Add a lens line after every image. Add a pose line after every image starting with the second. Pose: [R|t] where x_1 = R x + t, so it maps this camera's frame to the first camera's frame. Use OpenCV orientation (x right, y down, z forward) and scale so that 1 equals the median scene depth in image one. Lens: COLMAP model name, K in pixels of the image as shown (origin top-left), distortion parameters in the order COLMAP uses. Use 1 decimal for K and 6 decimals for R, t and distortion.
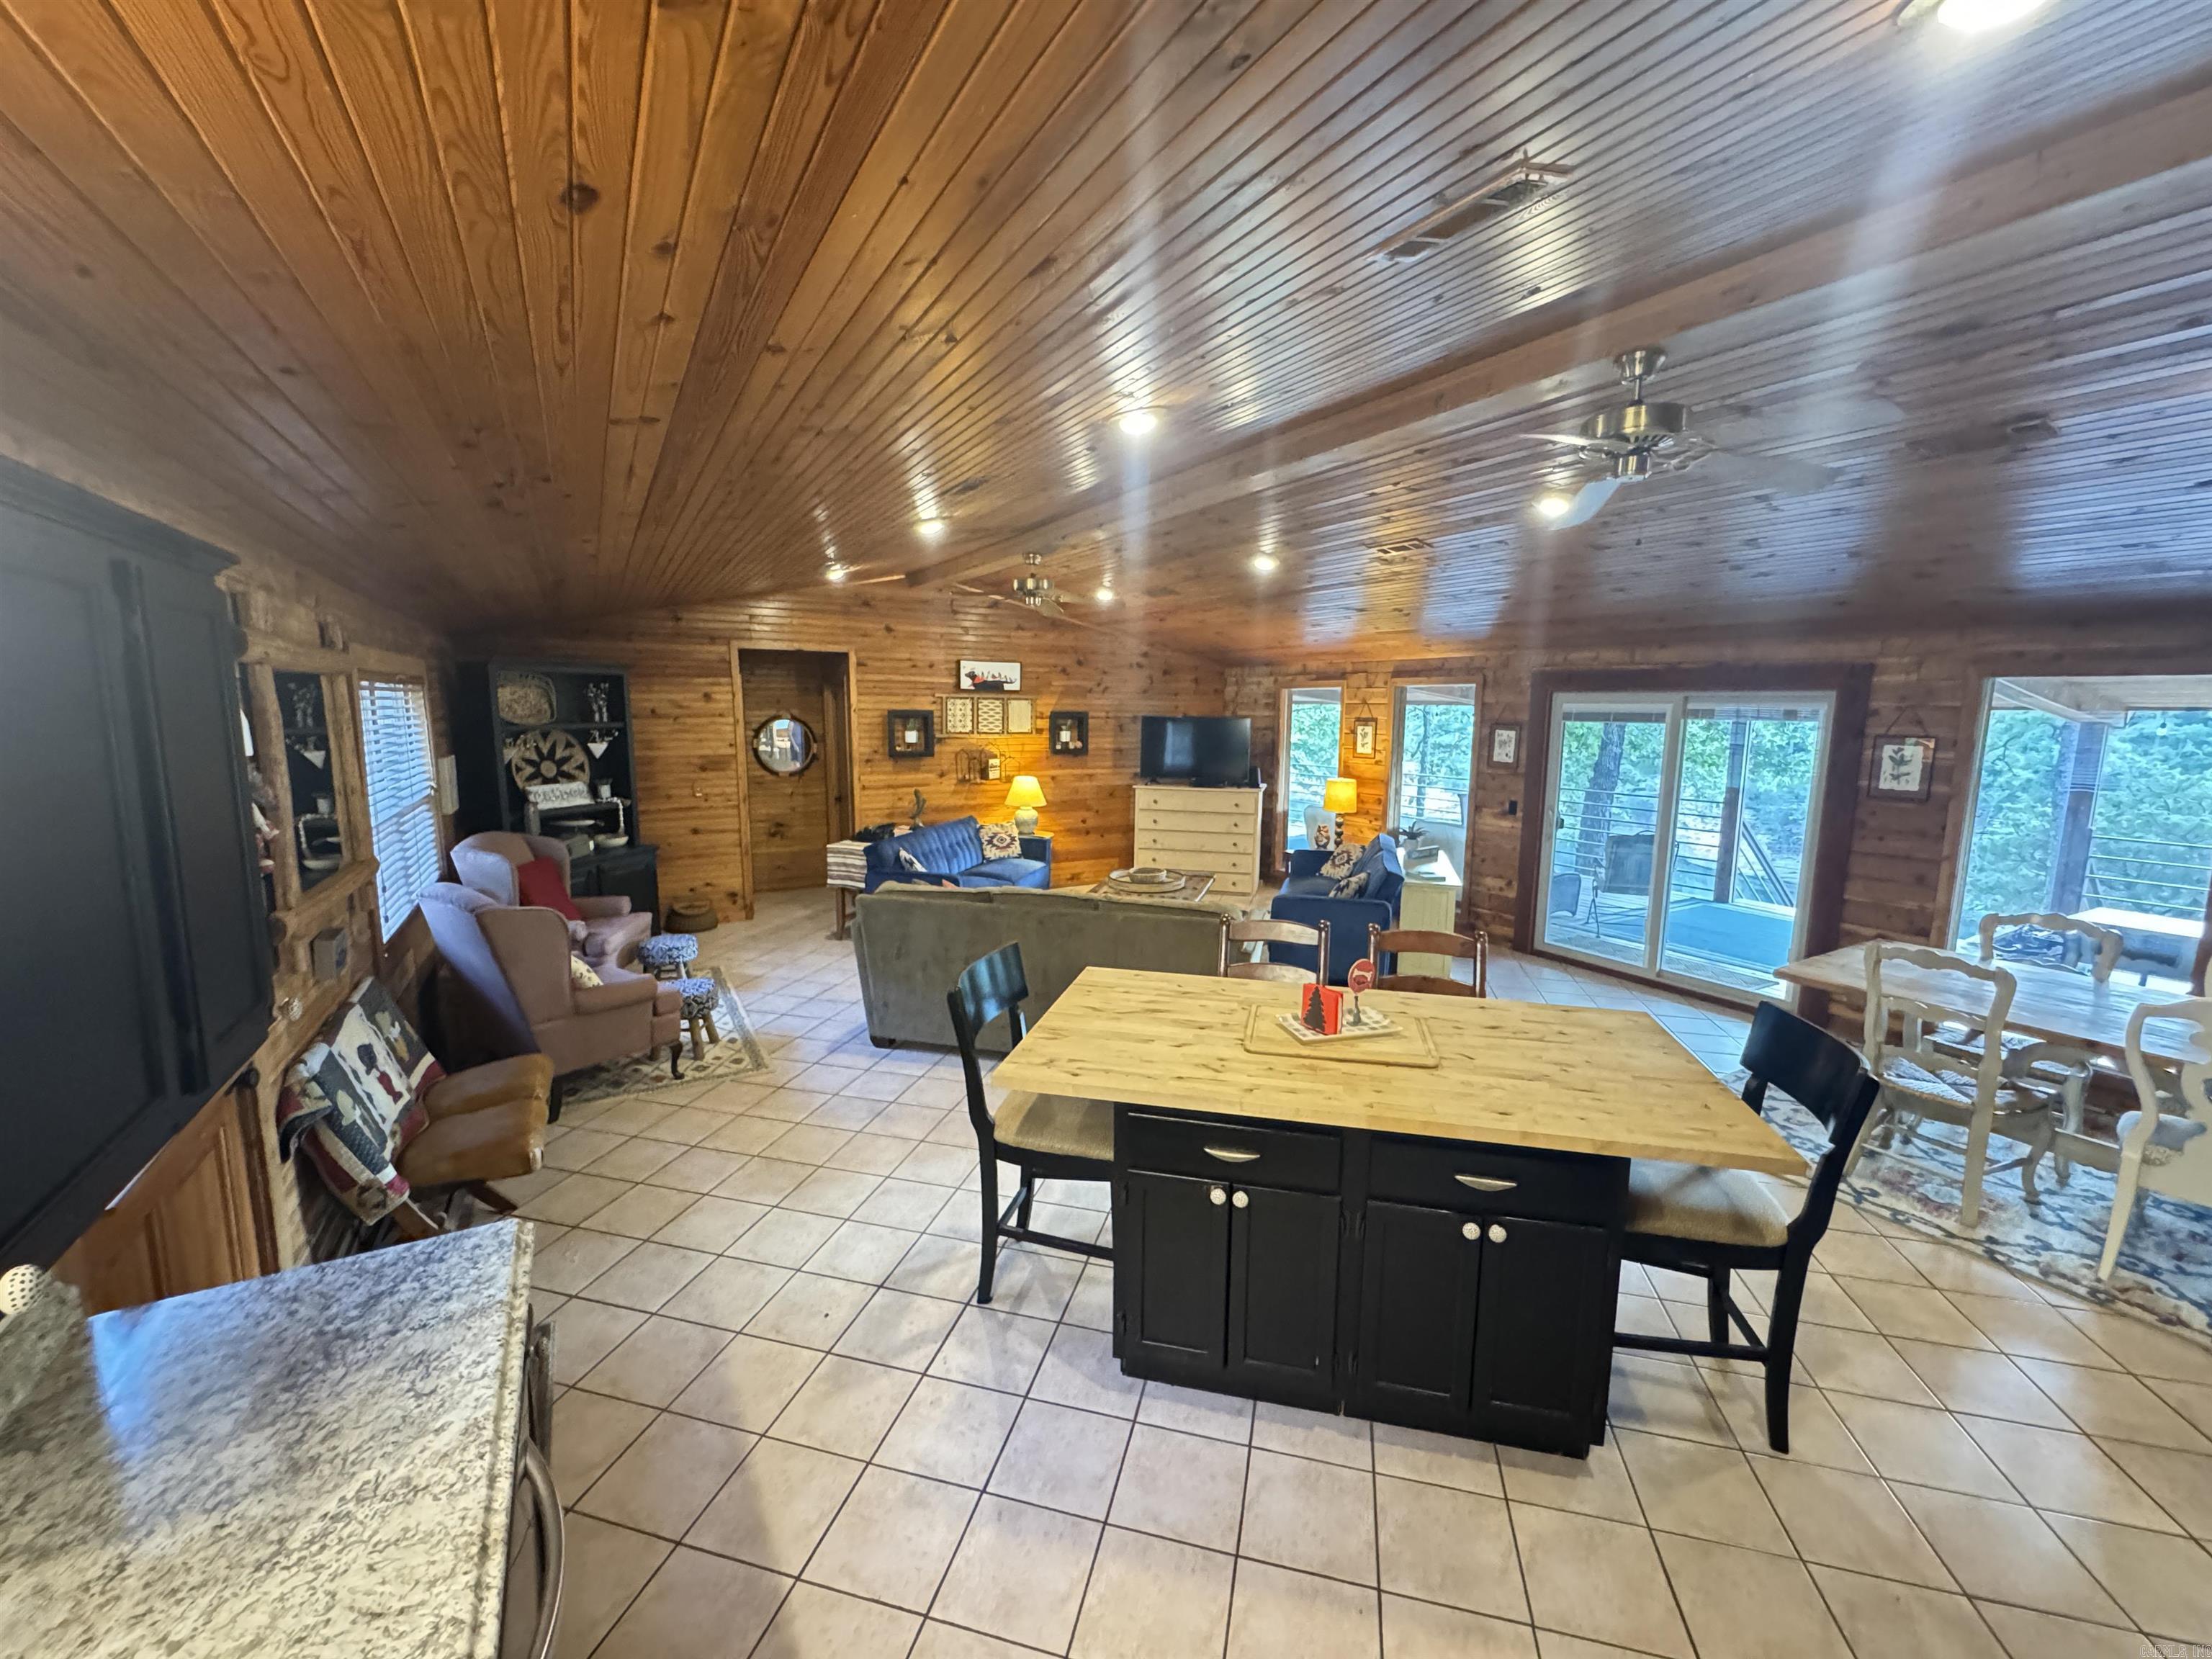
lens RADIAL K [[884.1, 0, 1106.9], [0, 884.1, 825.9], [0, 0, 1]] dist [-0.003757, 0.000679]
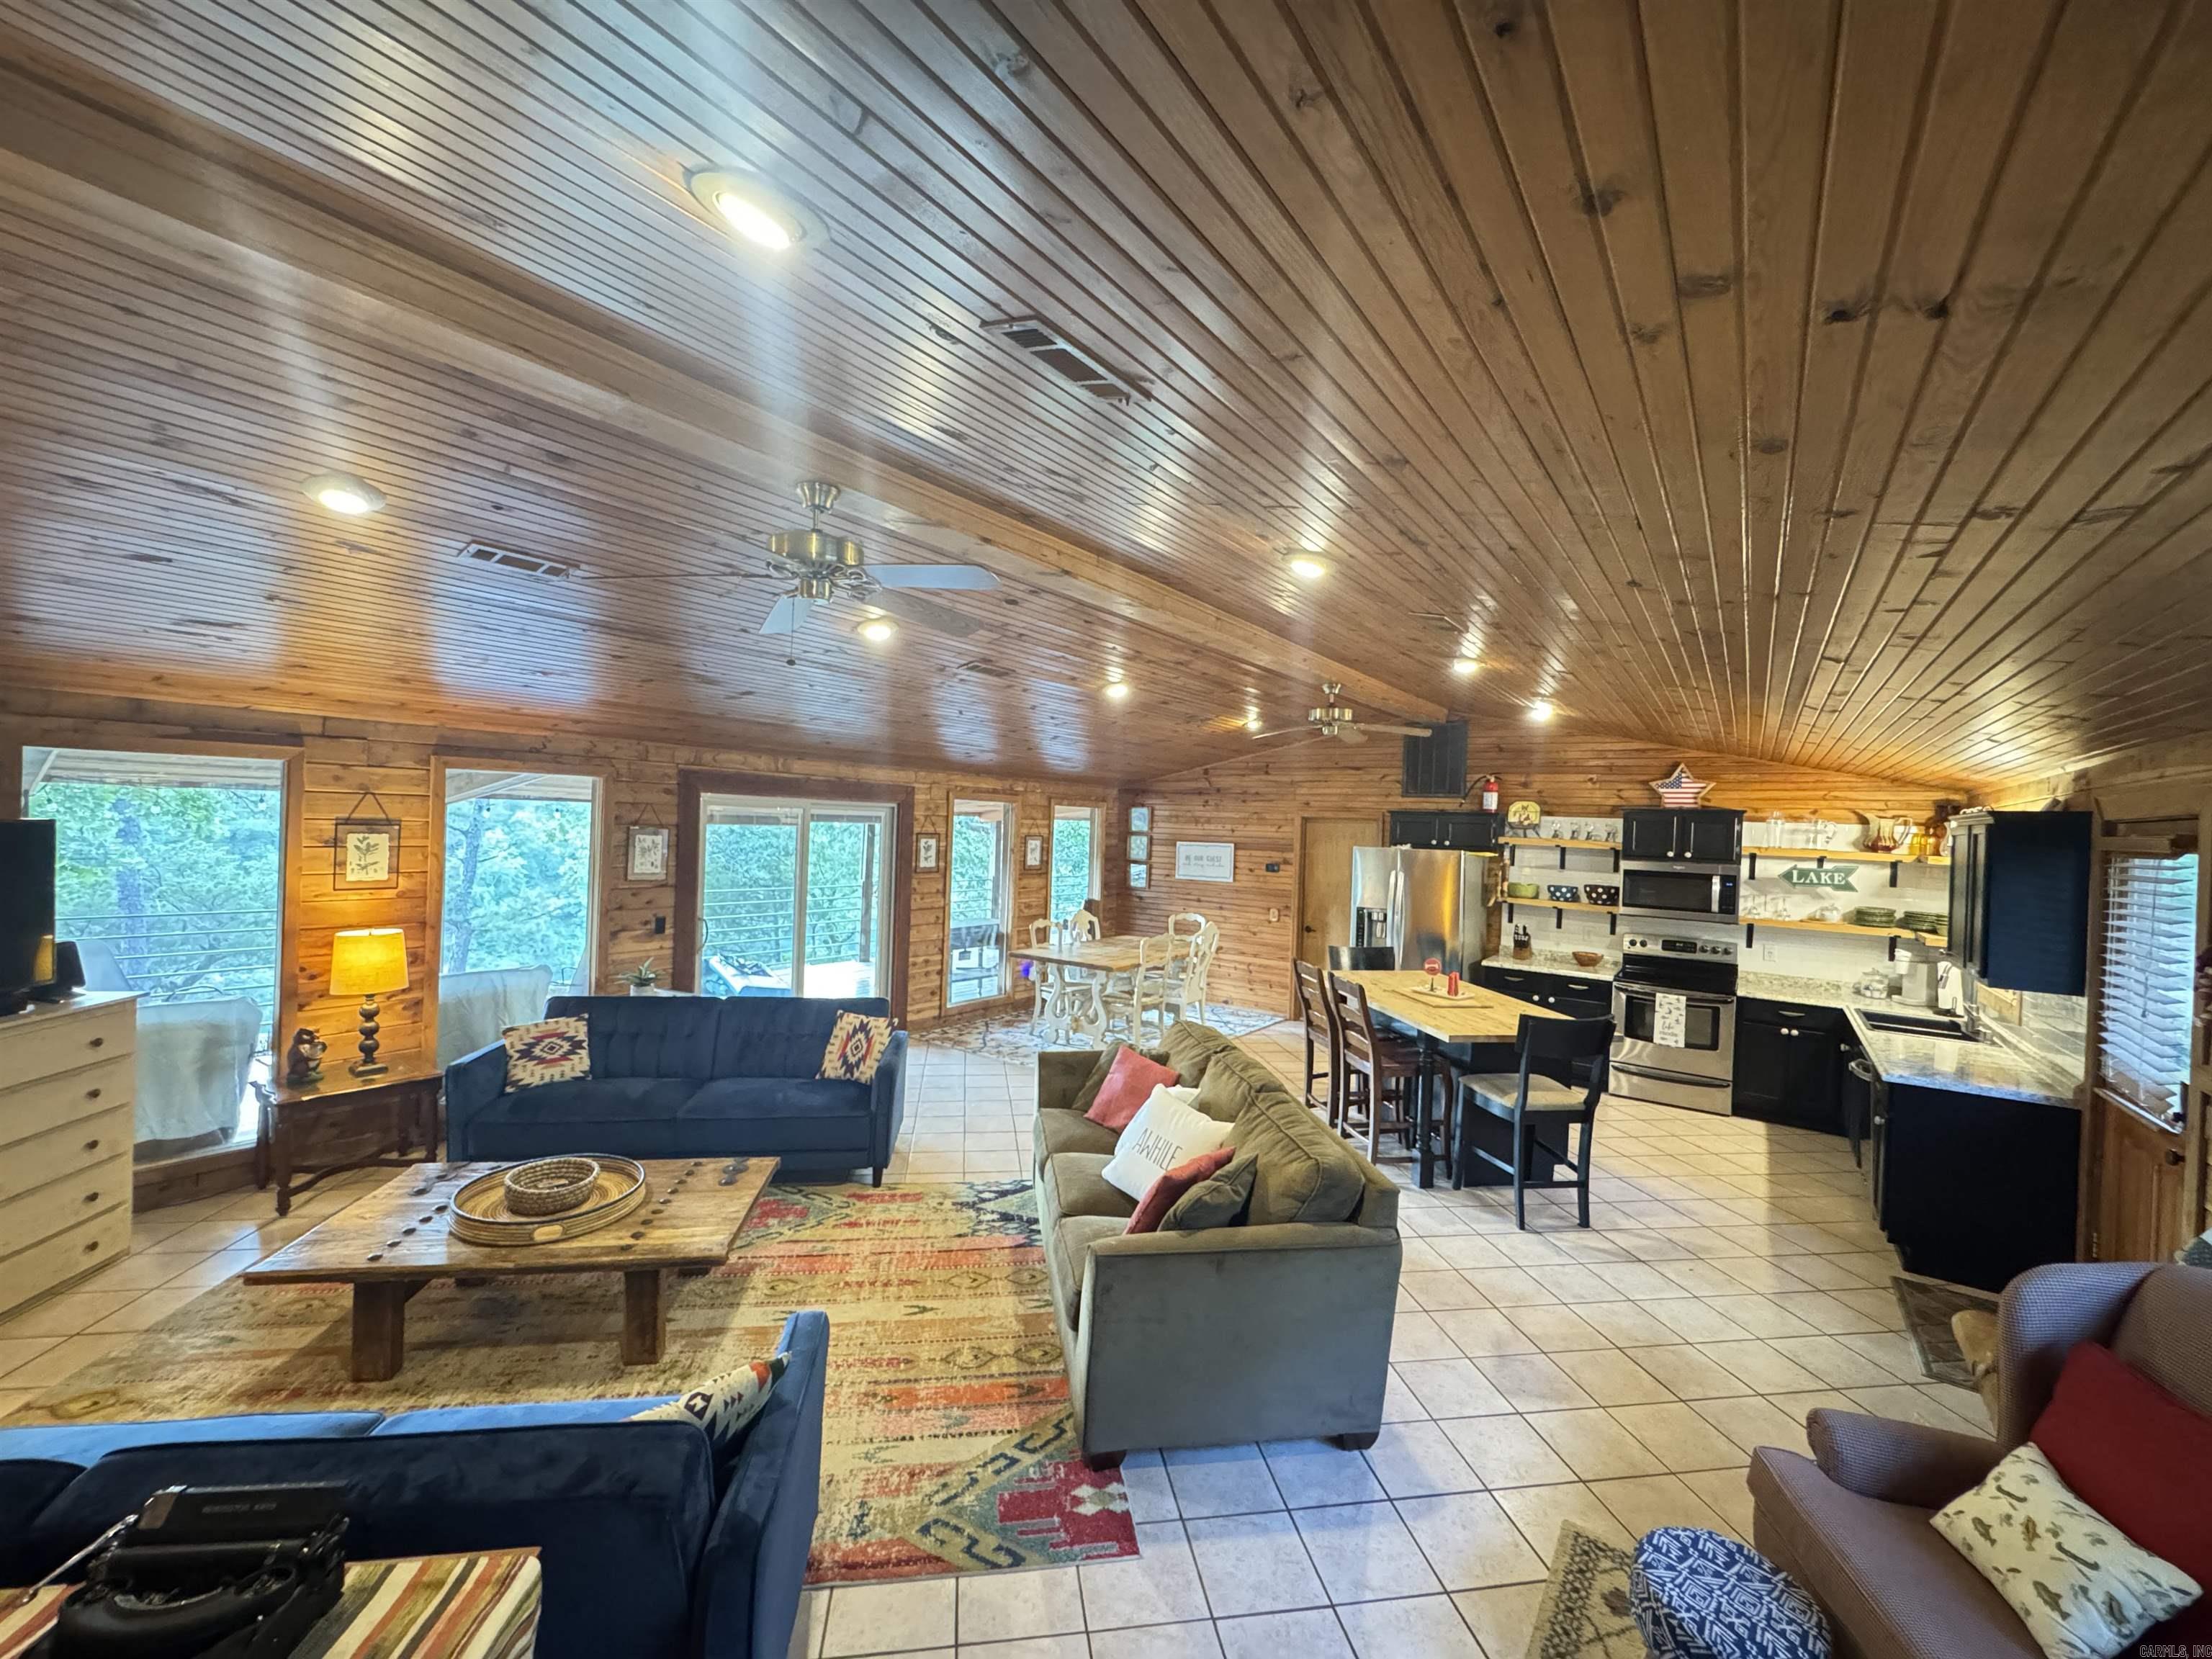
lens RADIAL K [[884.1, 0, 1106.7], [0, 884.1, 828.1], [0, 0, 1]] dist [-0.003757, 0.000679]
pose [[-0.394627, -0.029982, 0.918352, -0.444512], [0.085106, 0.993978, 0.069022, -0.123337], [-0.914891, 0.105395, -0.389699, 0.844135]]
